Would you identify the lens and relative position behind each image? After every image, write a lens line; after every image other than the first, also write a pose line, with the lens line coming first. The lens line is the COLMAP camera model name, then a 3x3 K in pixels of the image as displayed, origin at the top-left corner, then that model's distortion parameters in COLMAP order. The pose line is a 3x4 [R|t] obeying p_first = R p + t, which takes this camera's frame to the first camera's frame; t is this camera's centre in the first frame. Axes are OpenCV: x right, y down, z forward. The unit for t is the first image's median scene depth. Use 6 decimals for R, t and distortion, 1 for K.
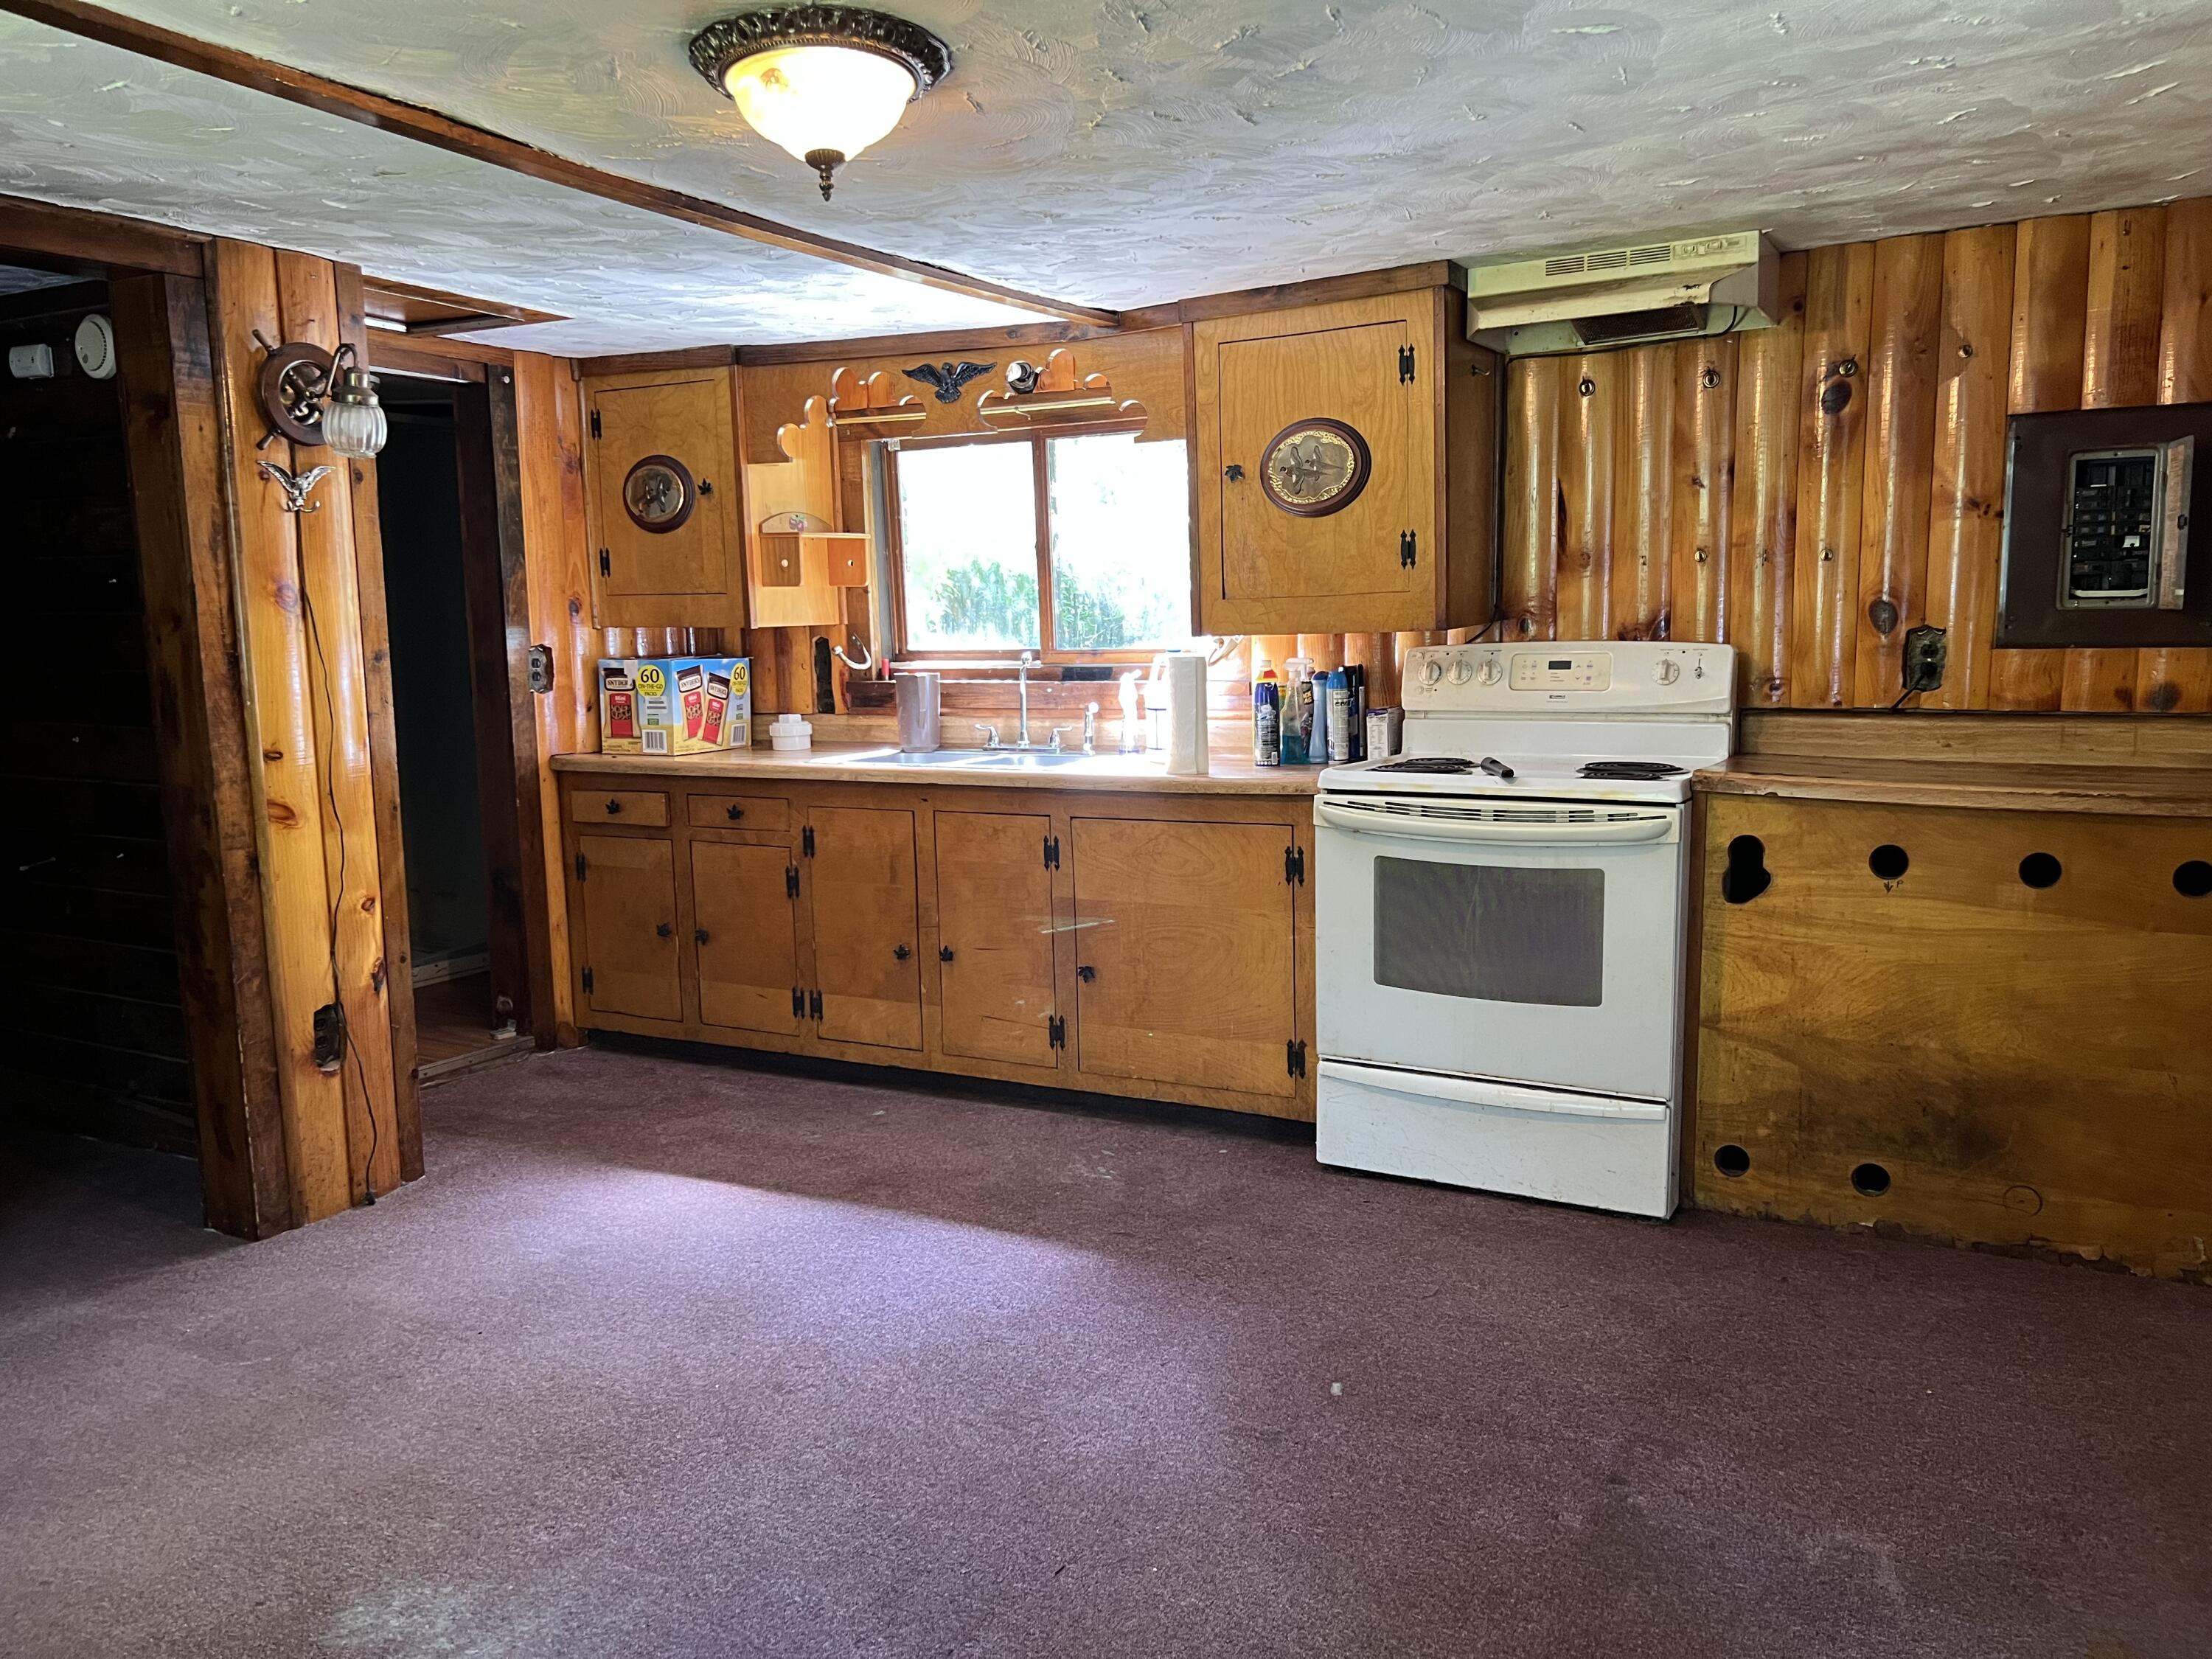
lens RADIAL K [[1668.6, 0, 1115.0], [0, 1668.6, 814.4], [0, 0, 1]] dist [0.054918, -0.066540]
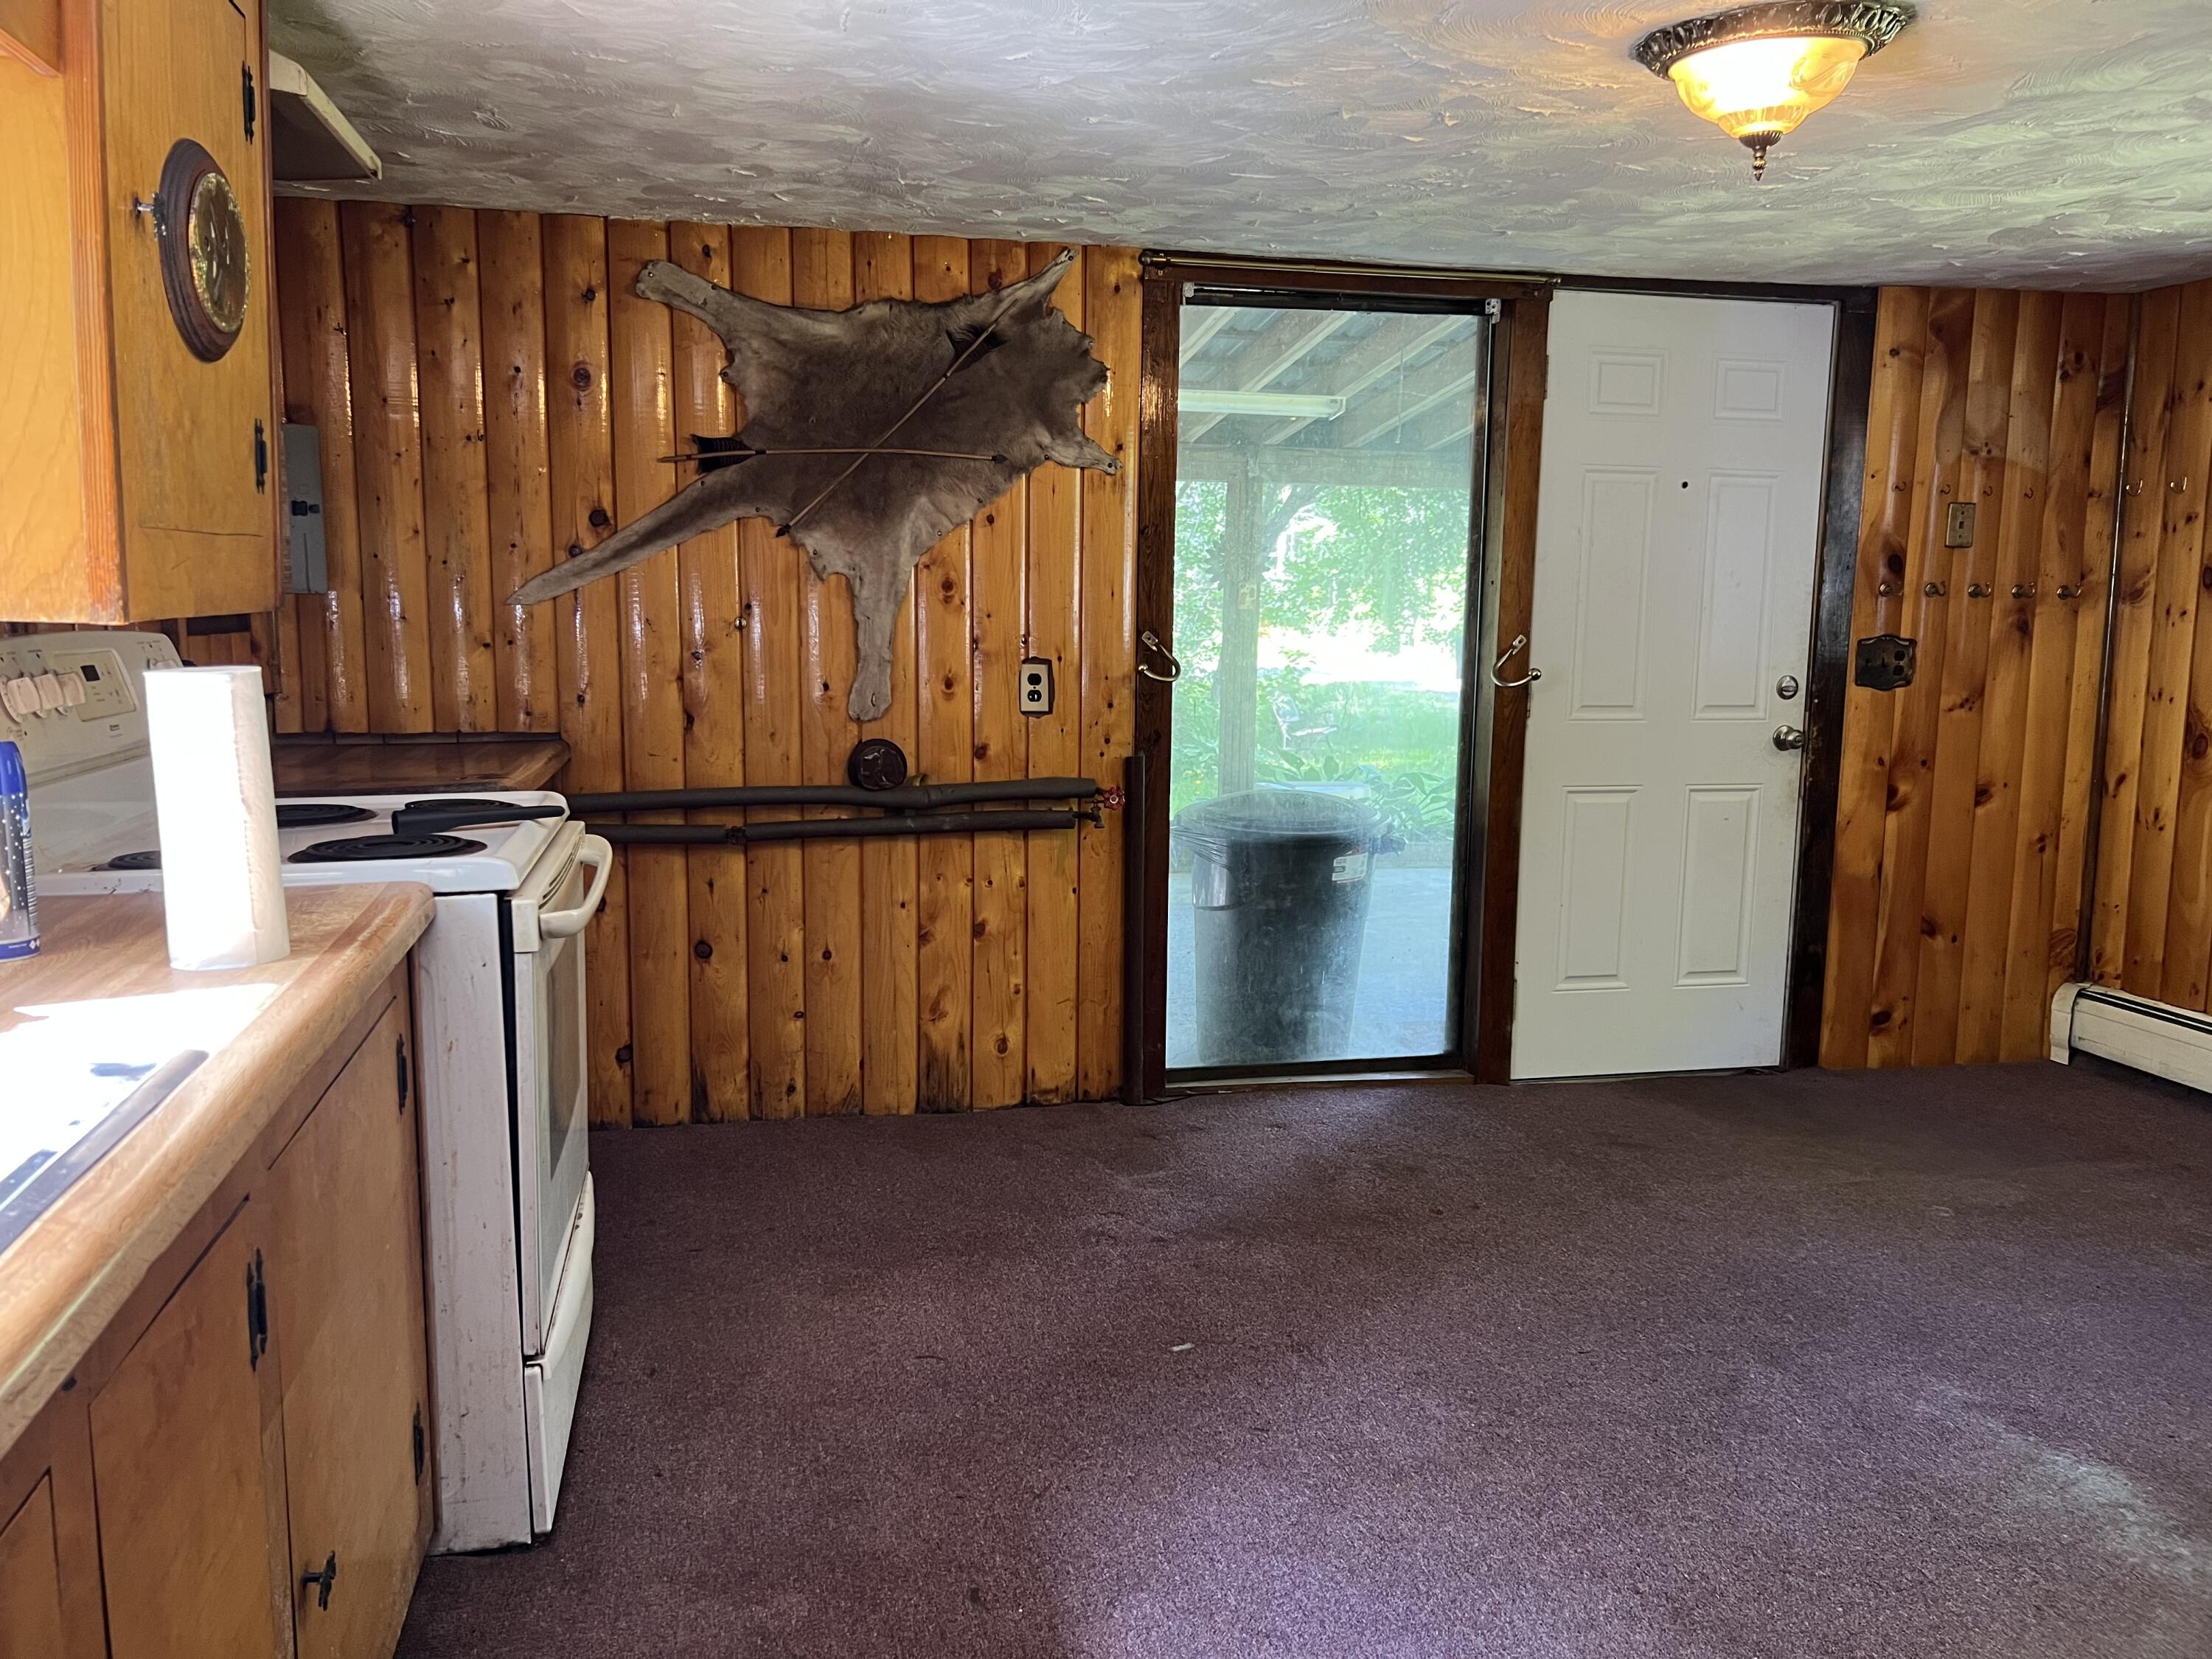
lens RADIAL K [[1668.6, 0, 1115.0], [0, 1668.6, 814.4], [0, 0, 1]] dist [0.054918, -0.066540]
pose [[-0.666649, -0.093021, 0.739545, -0.454348], [0.083448, 0.976630, 0.198065, -0.144335], [-0.740686, 0.193753, -0.643307, 1.303837]]
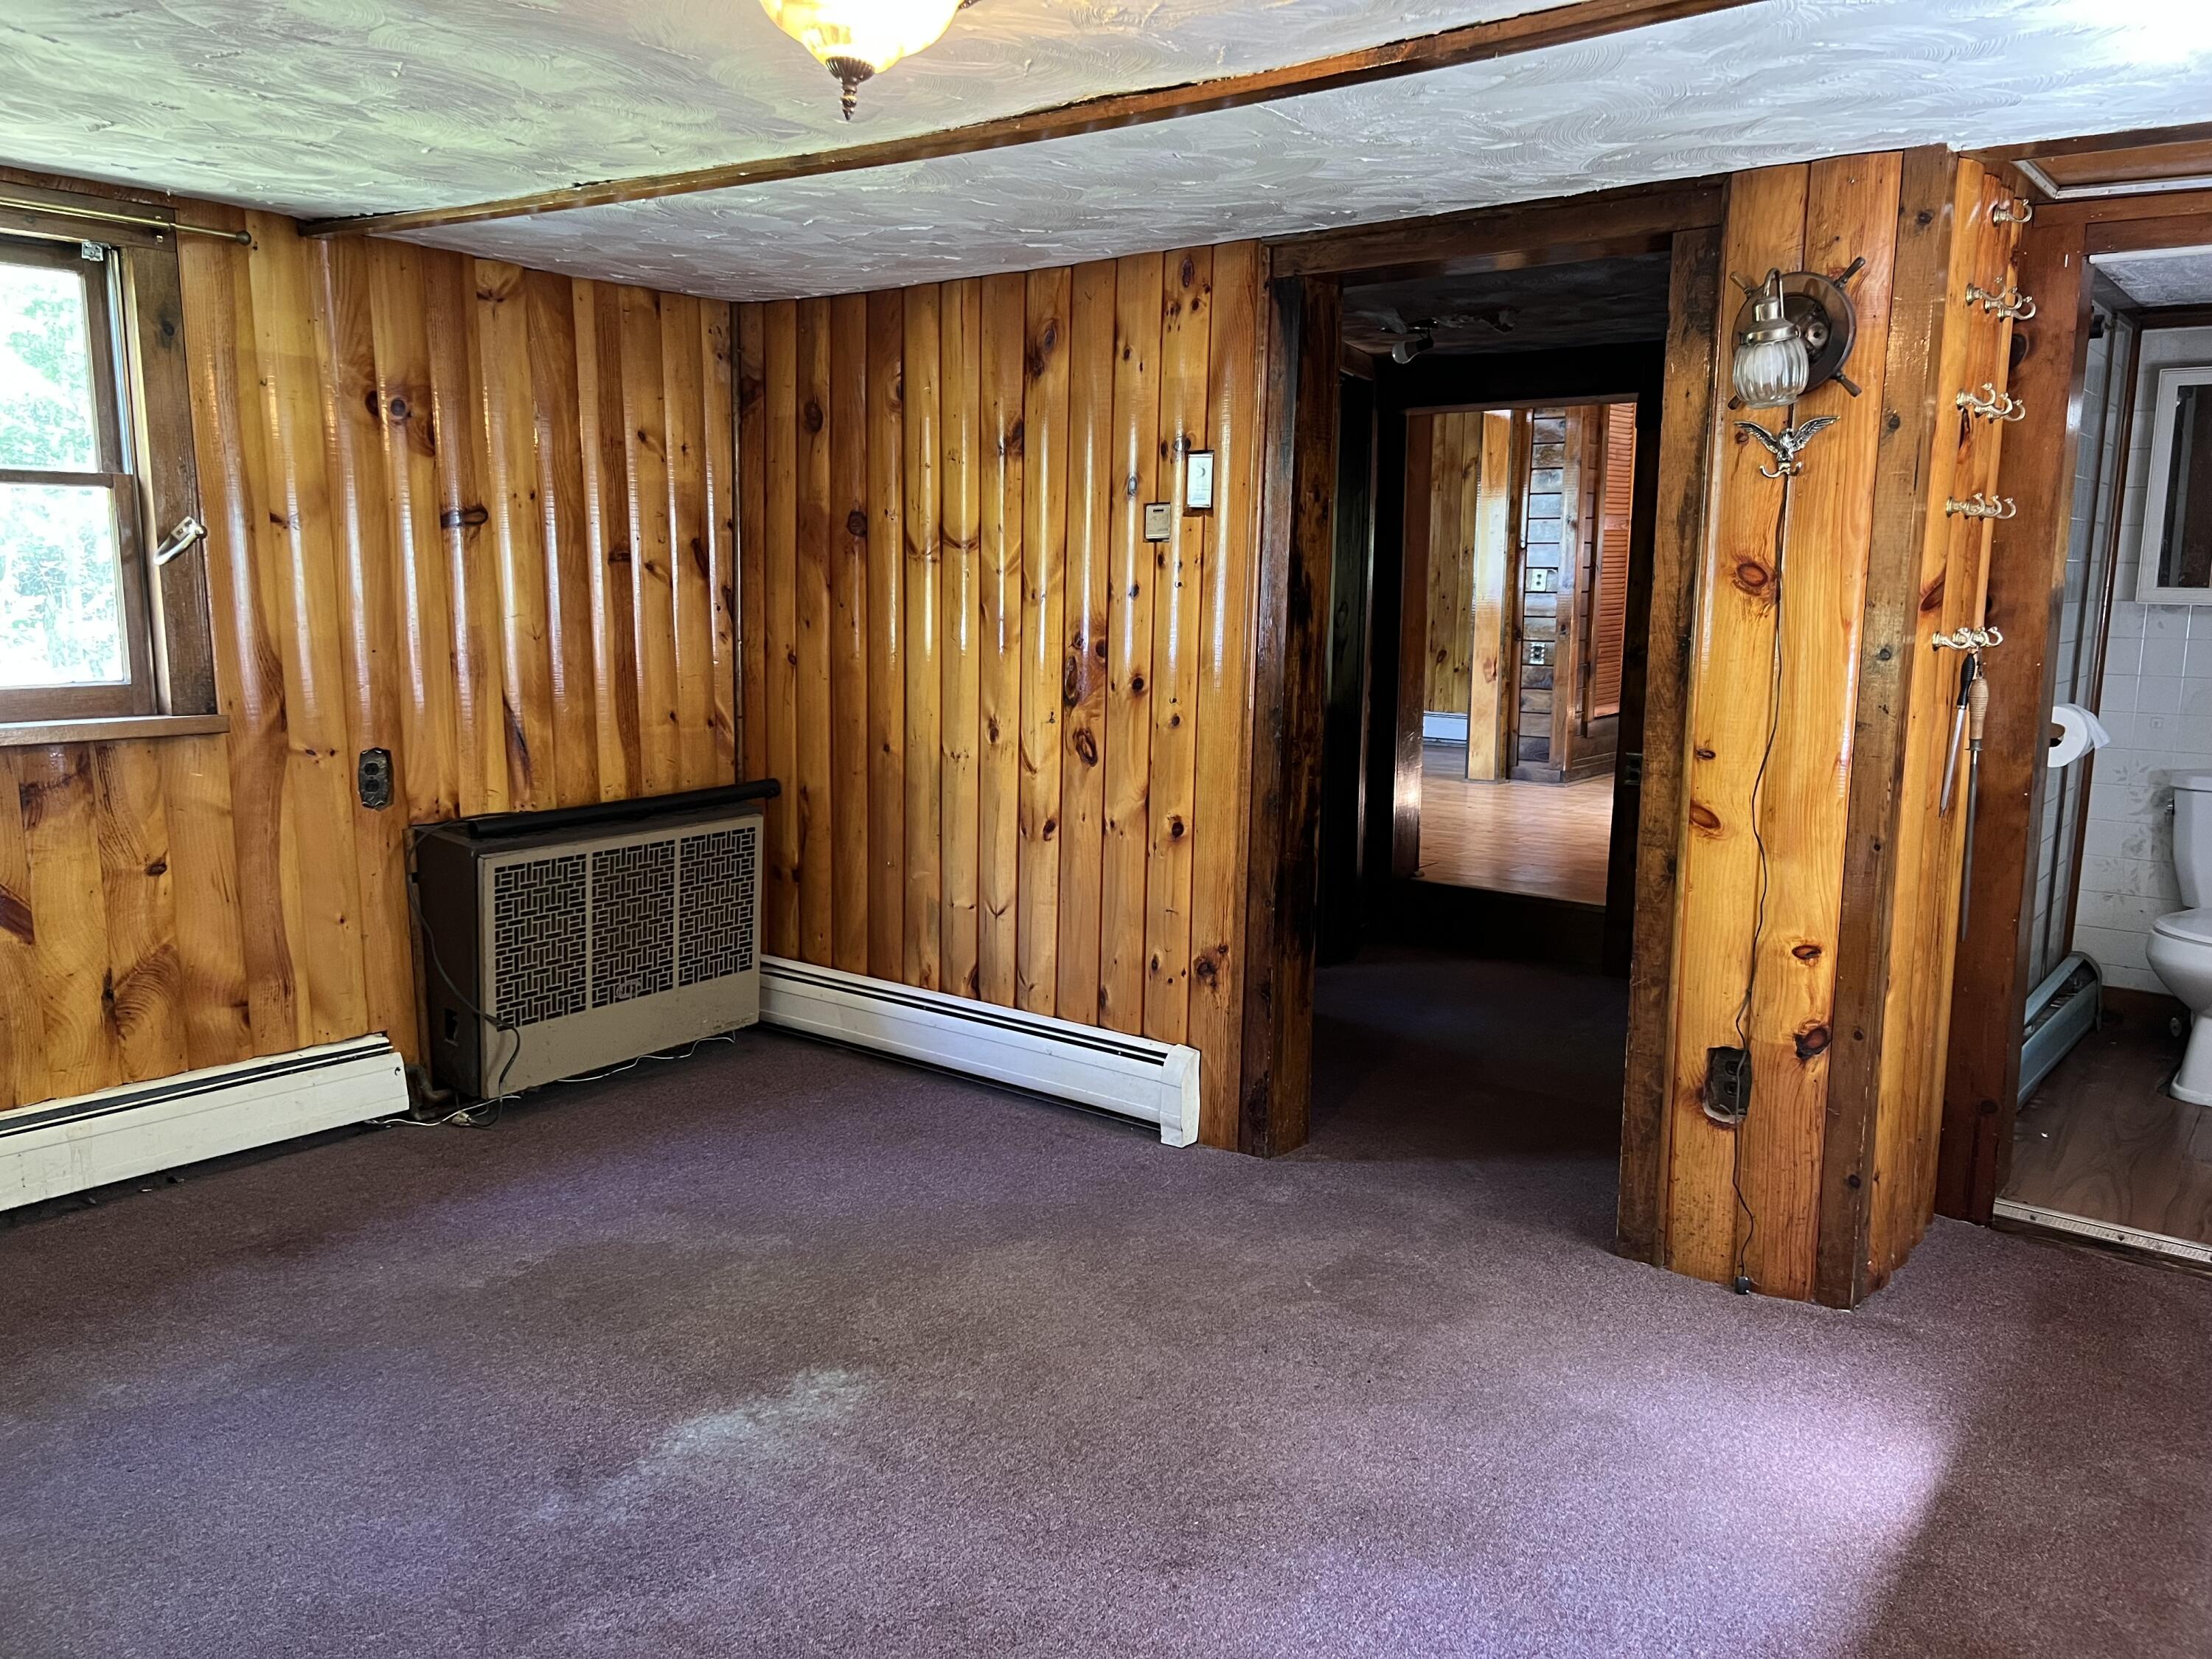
lens RADIAL K [[1665.1, 0, 1099.8], [0, 1665.1, 820.4], [0, 0, 1]] dist [0.044921, -0.060528]
pose [[-0.182064, 0.154104, -0.971136, 0.433581], [-0.123901, 0.976175, 0.178132, -0.120642], [0.975449, 0.152757, -0.158633, 0.842391]]
